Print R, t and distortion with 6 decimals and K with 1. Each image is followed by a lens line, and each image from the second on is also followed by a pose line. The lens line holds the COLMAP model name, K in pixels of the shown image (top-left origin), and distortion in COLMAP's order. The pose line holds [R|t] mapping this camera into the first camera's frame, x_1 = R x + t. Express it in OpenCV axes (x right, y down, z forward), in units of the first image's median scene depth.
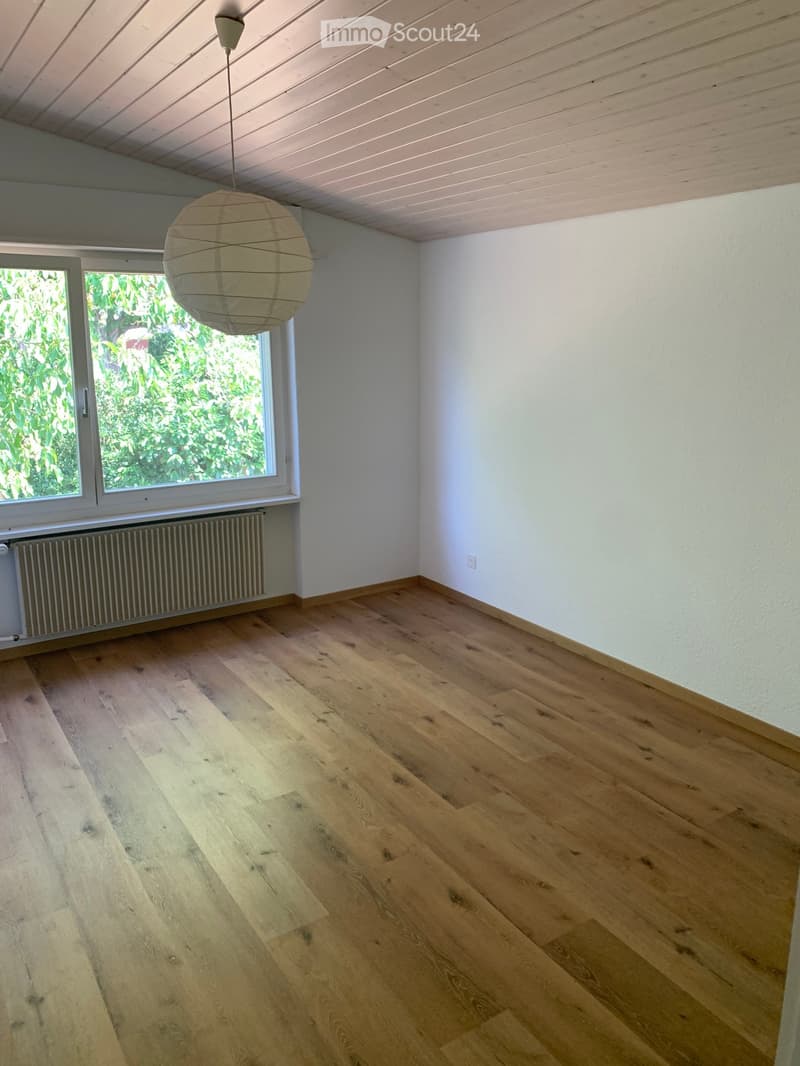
lens RADIAL K [[816.3, 0, 400.0], [0, 816.3, 533.0], [0, 0, 1]] dist [0.020426, -0.004609]
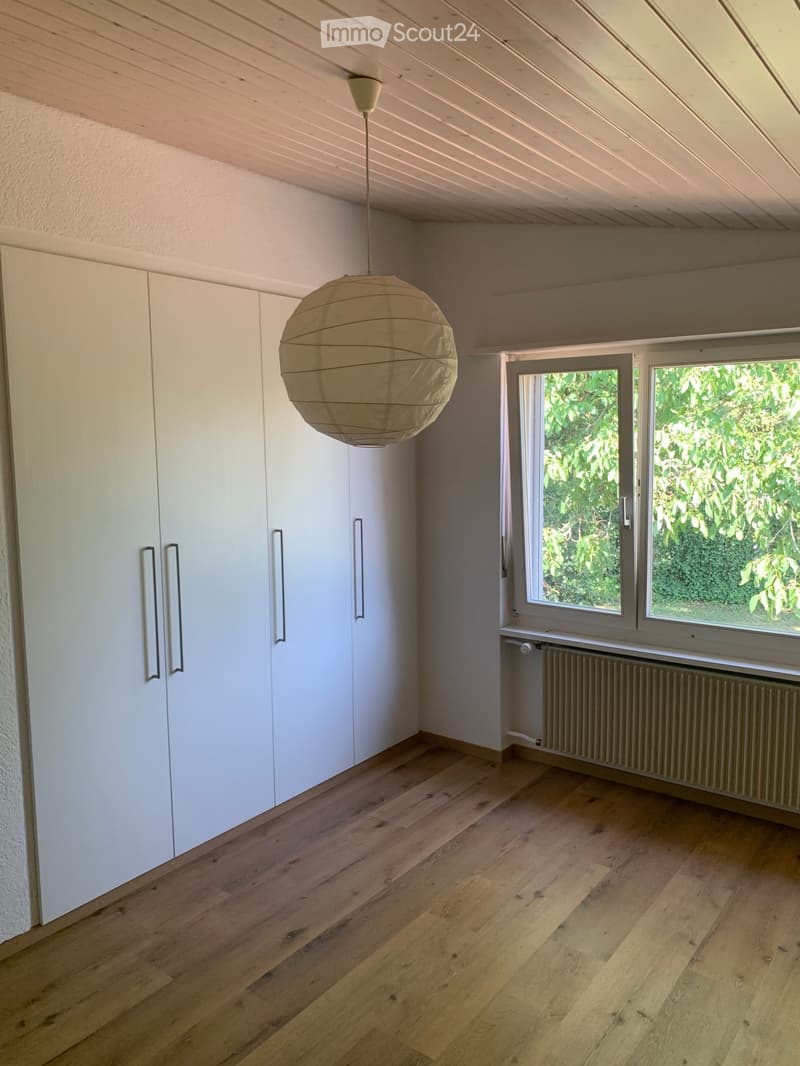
lens RADIAL K [[816.3, 0, 400.0], [0, 816.3, 533.0], [0, 0, 1]] dist [0.020426, -0.004609]
pose [[0.339069, 0.107705, -0.934576, 0.367780], [-0.210674, 0.976888, 0.036147, -0.119302], [0.916869, 0.184634, 0.353923, 0.473145]]
